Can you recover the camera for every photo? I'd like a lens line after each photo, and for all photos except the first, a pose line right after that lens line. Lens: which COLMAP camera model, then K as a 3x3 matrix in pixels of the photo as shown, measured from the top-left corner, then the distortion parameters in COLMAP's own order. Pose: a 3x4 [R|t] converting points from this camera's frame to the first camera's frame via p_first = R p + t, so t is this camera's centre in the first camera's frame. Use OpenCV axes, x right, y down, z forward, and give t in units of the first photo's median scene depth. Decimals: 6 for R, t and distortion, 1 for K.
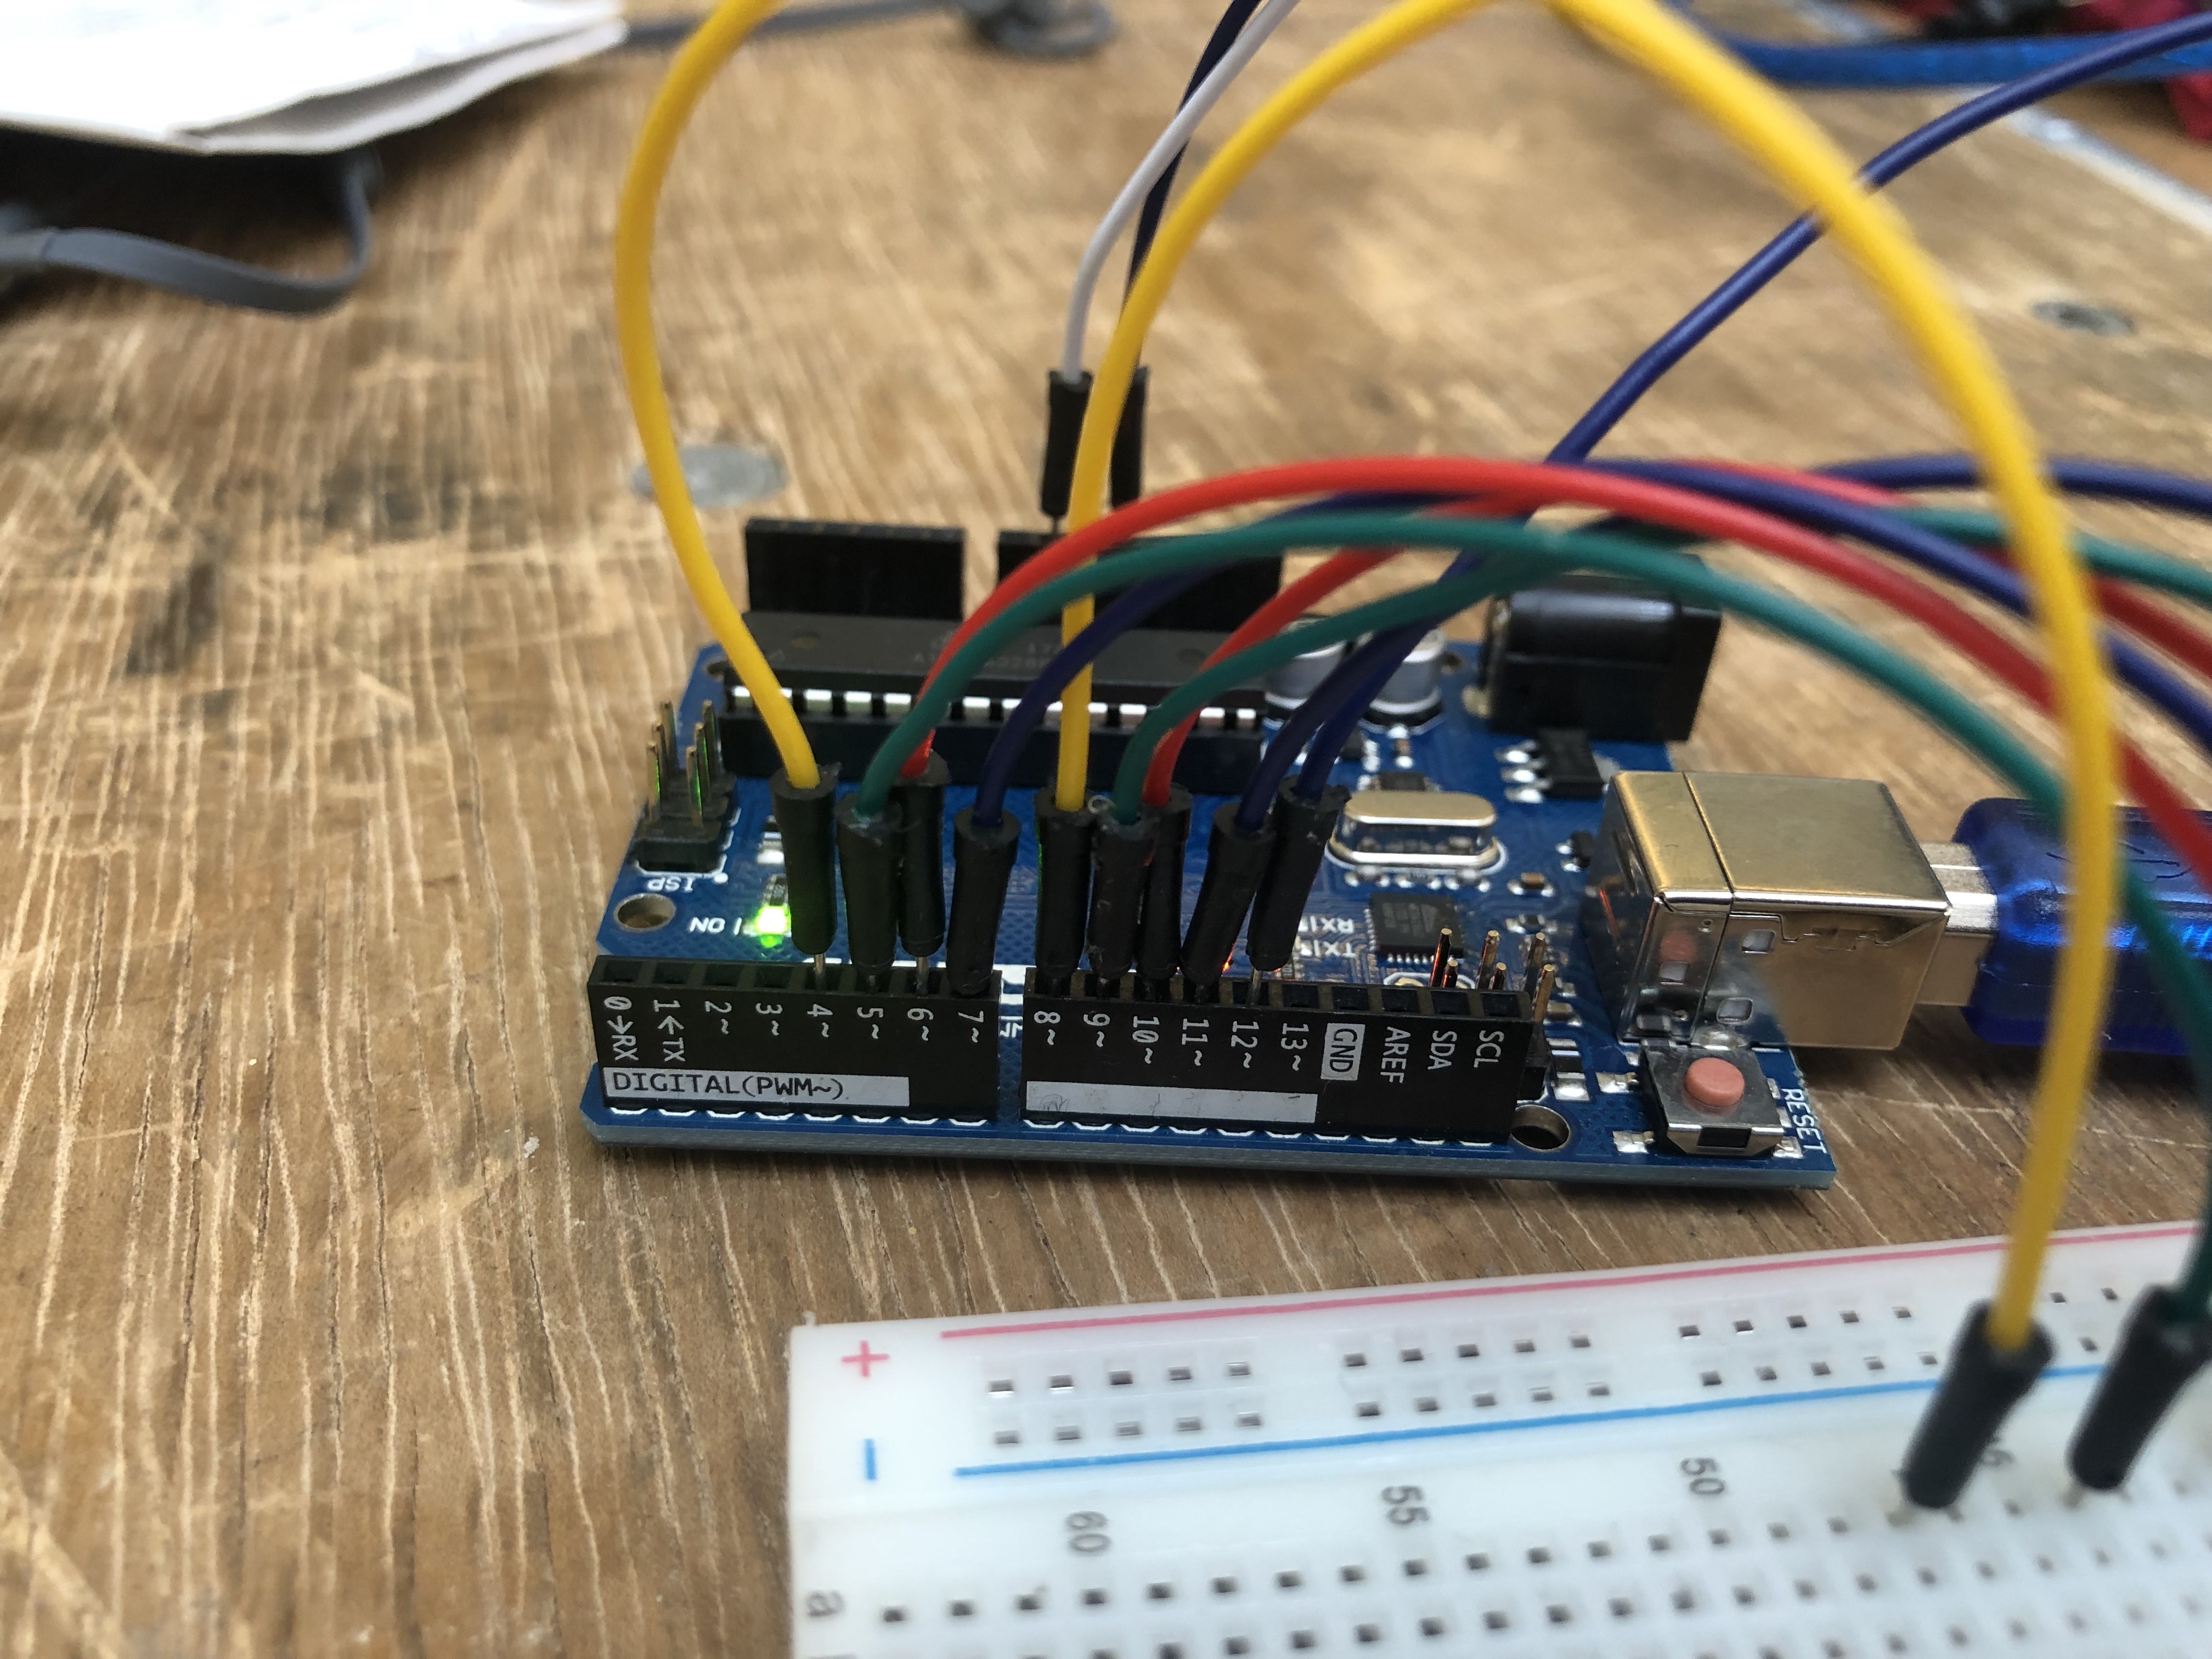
lens RADIAL K [[1892.7, 0, 1106.0], [0, 1892.7, 829.5], [0, 0, 1]] dist [-0.049256, 0.070327]
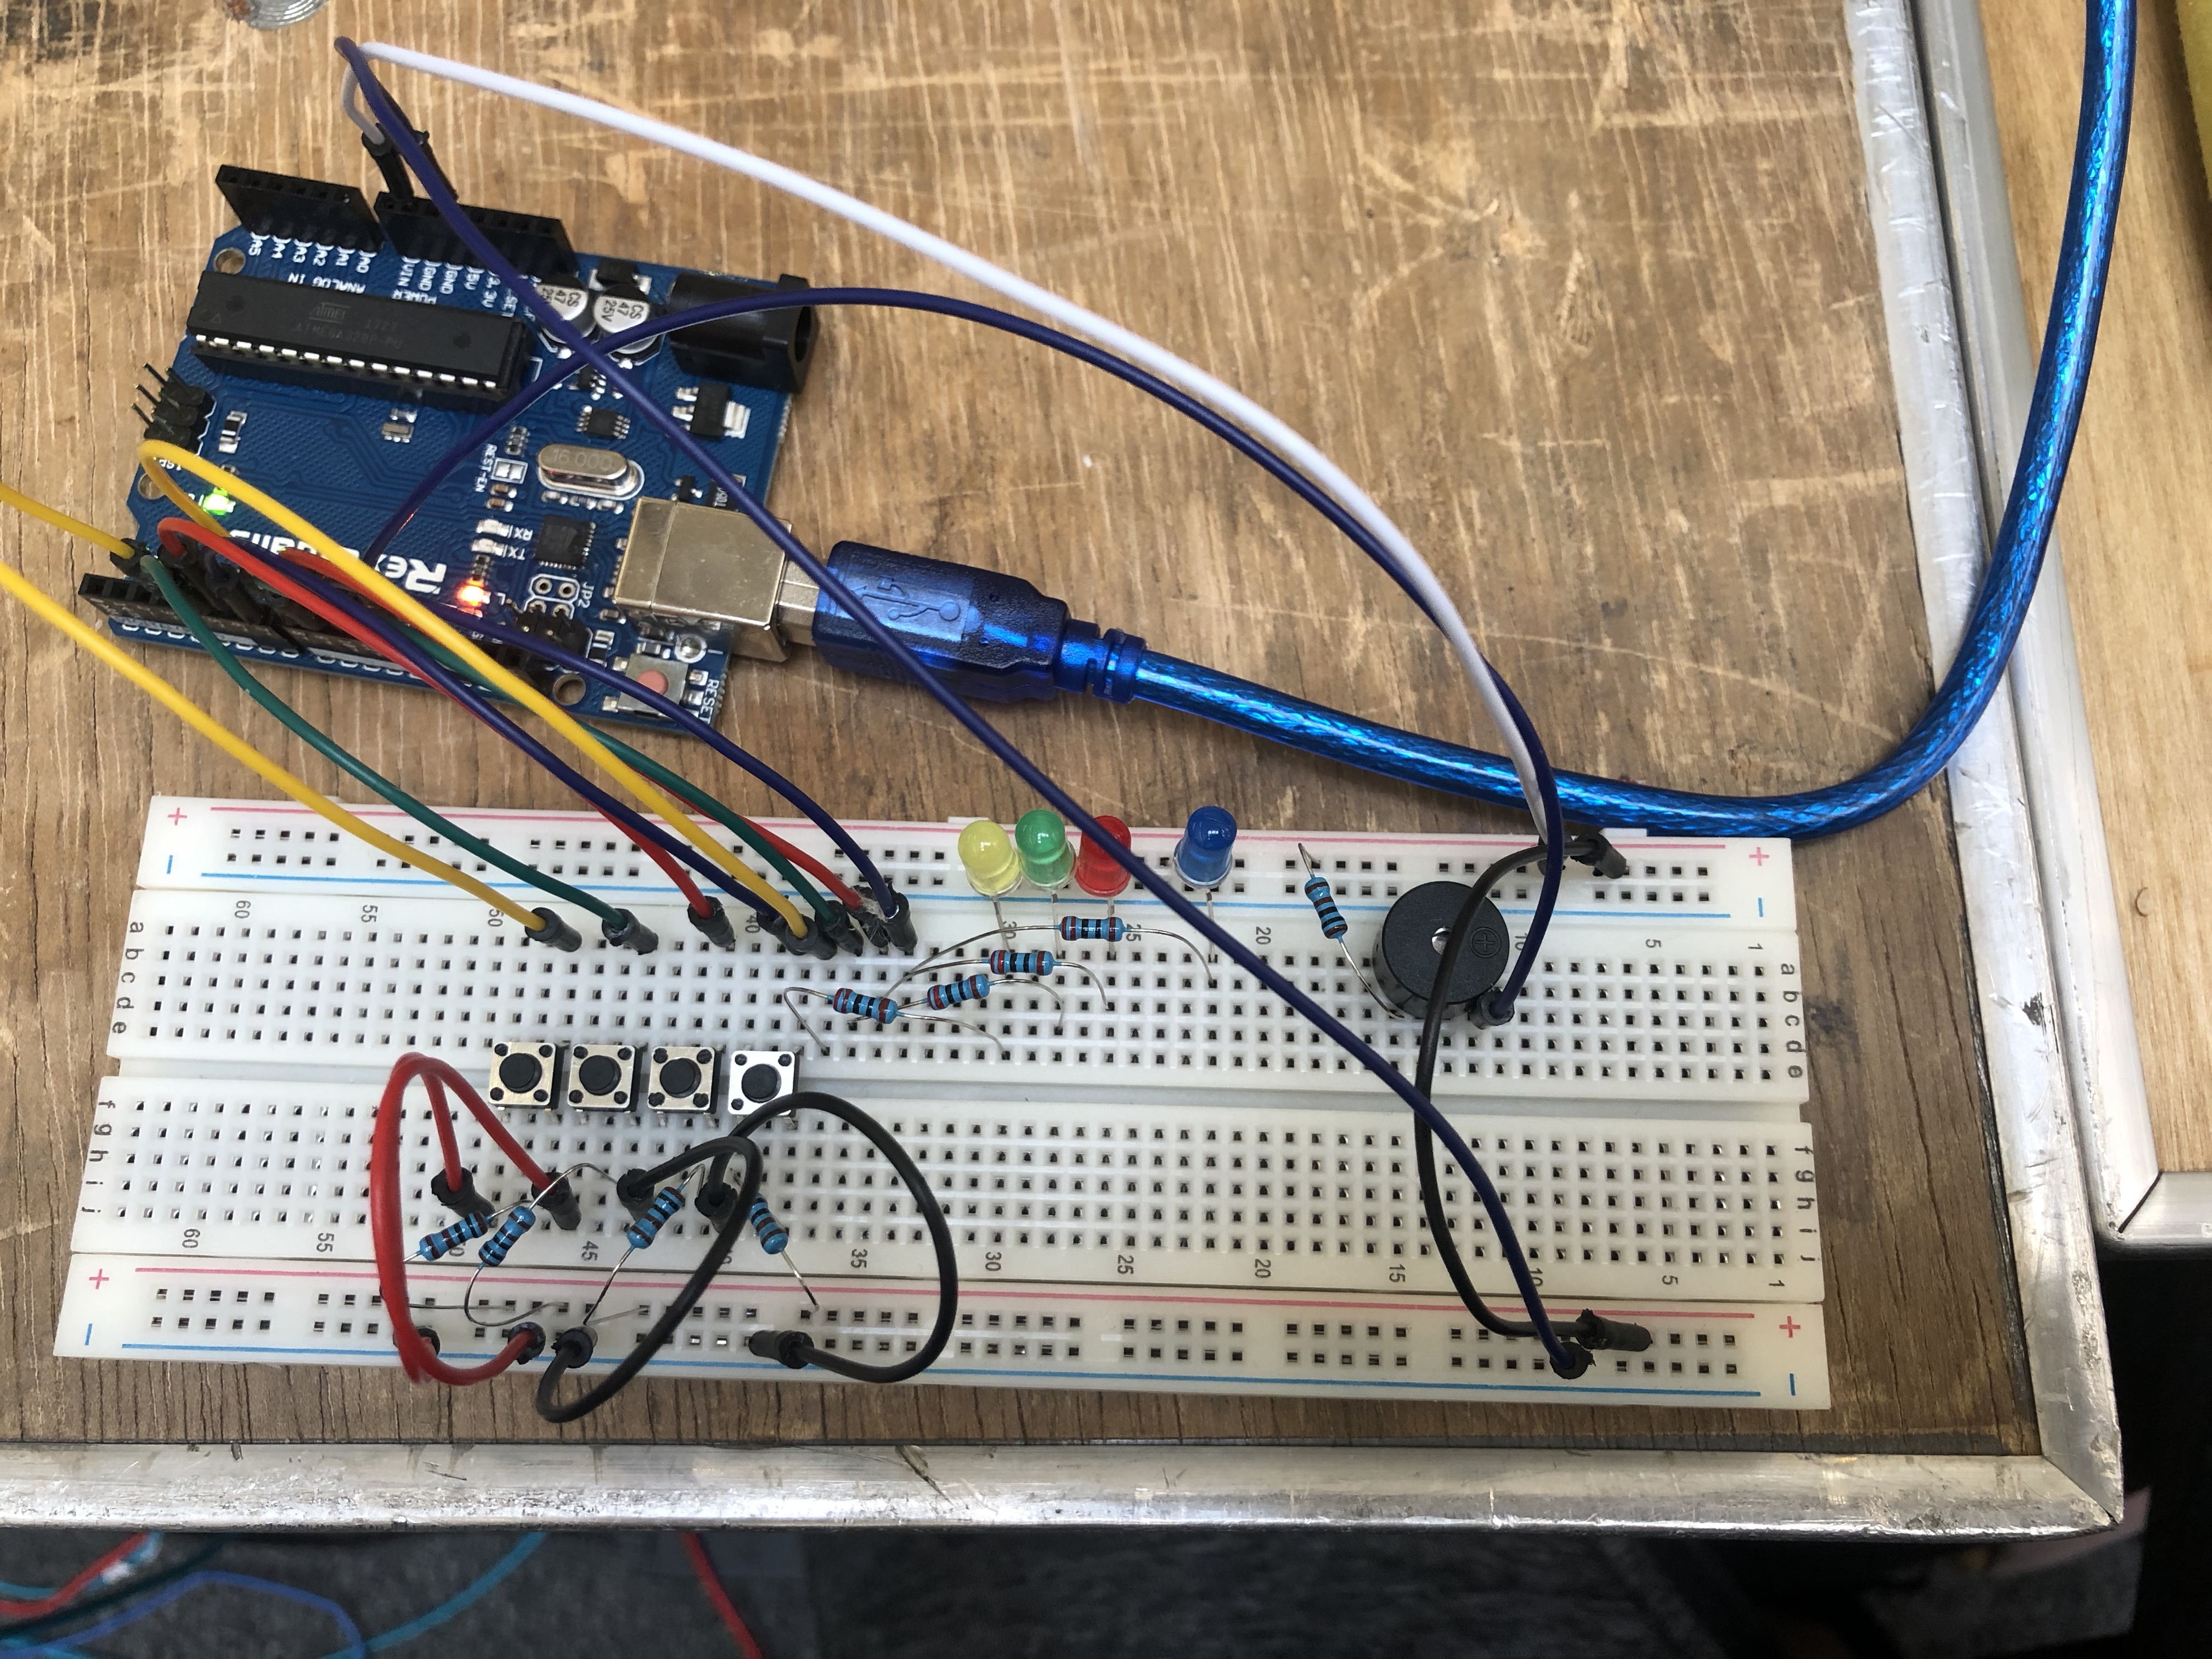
lens RADIAL K [[1880.2, 0, 1106.0], [0, 1880.2, 829.5], [0, 0, 1]] dist [0.014825, -0.048803]
pose [[0.985199, 0.146342, -0.089255, 0.724142], [-0.059353, 0.779726, 0.623302, -0.731914], [0.160810, -0.608779, 0.776871, -0.388683]]
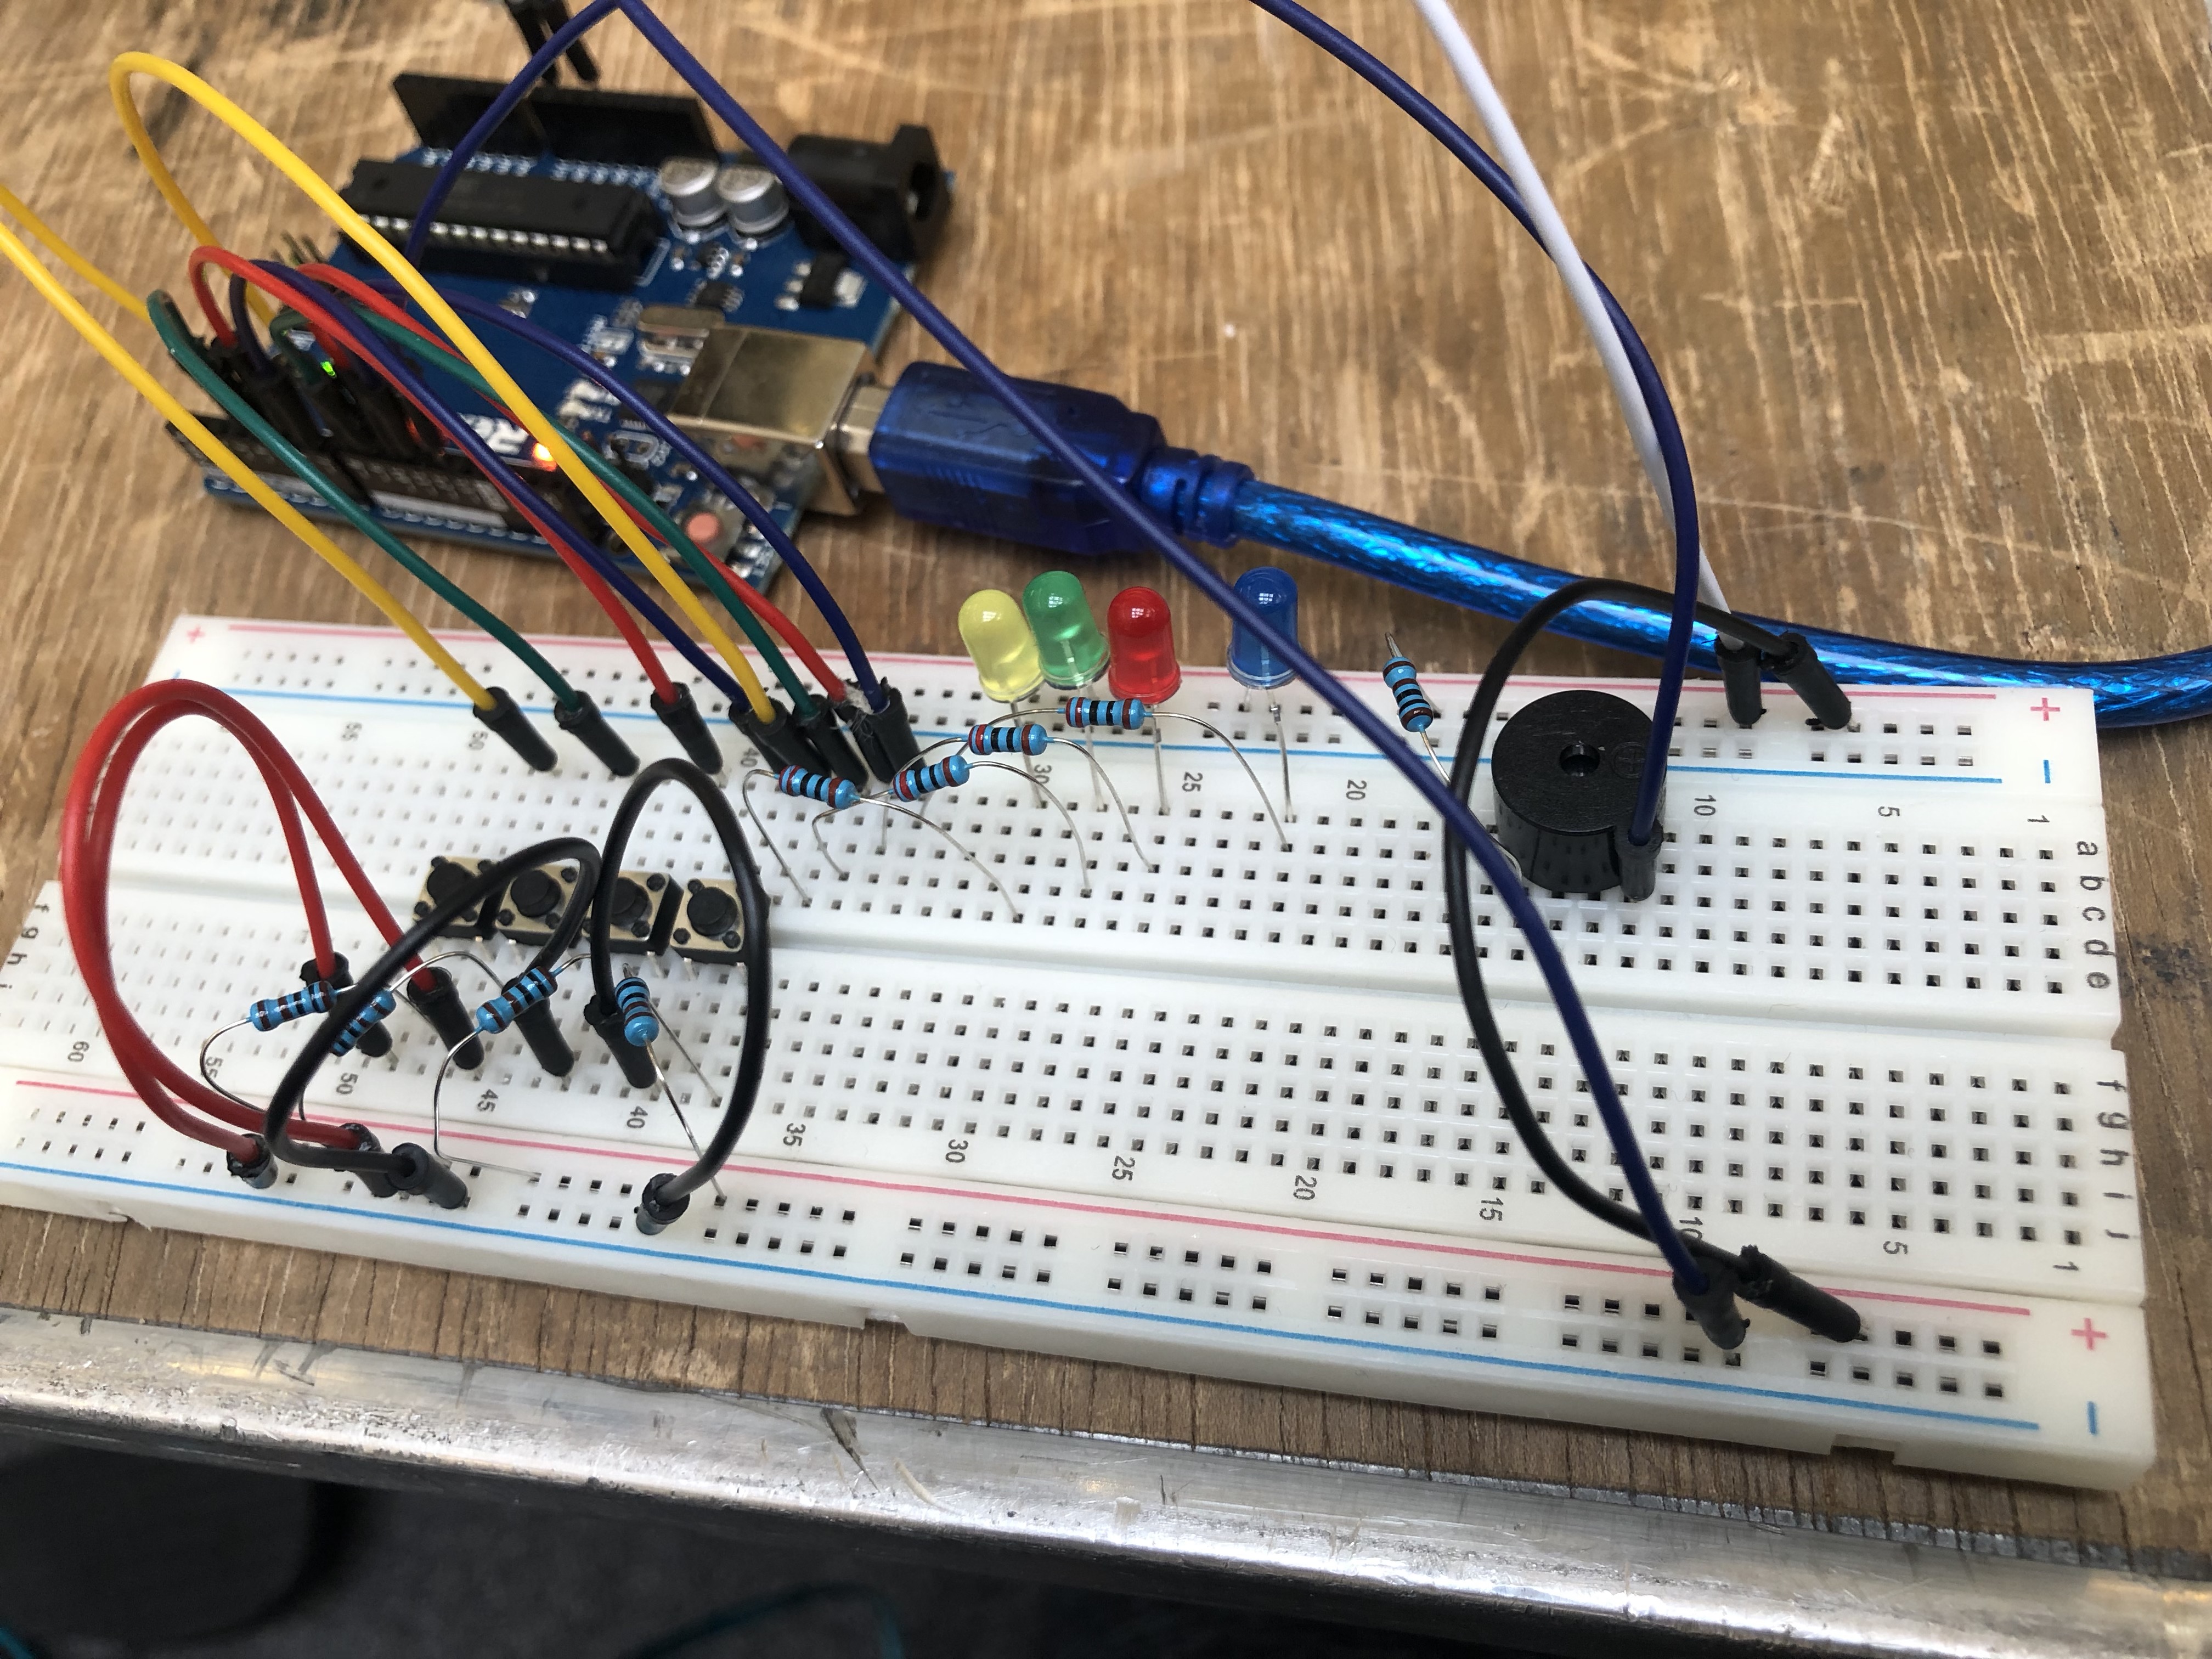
lens RADIAL K [[1892.7, 0, 1106.0], [0, 1892.7, 829.5], [0, 0, 1]] dist [-0.049256, 0.070327]
pose [[0.925985, 0.161642, -0.341209, 0.960211], [0.002387, 0.901197, 0.433404, -0.268775], [0.377553, -0.402140, 0.834109, -0.304771]]
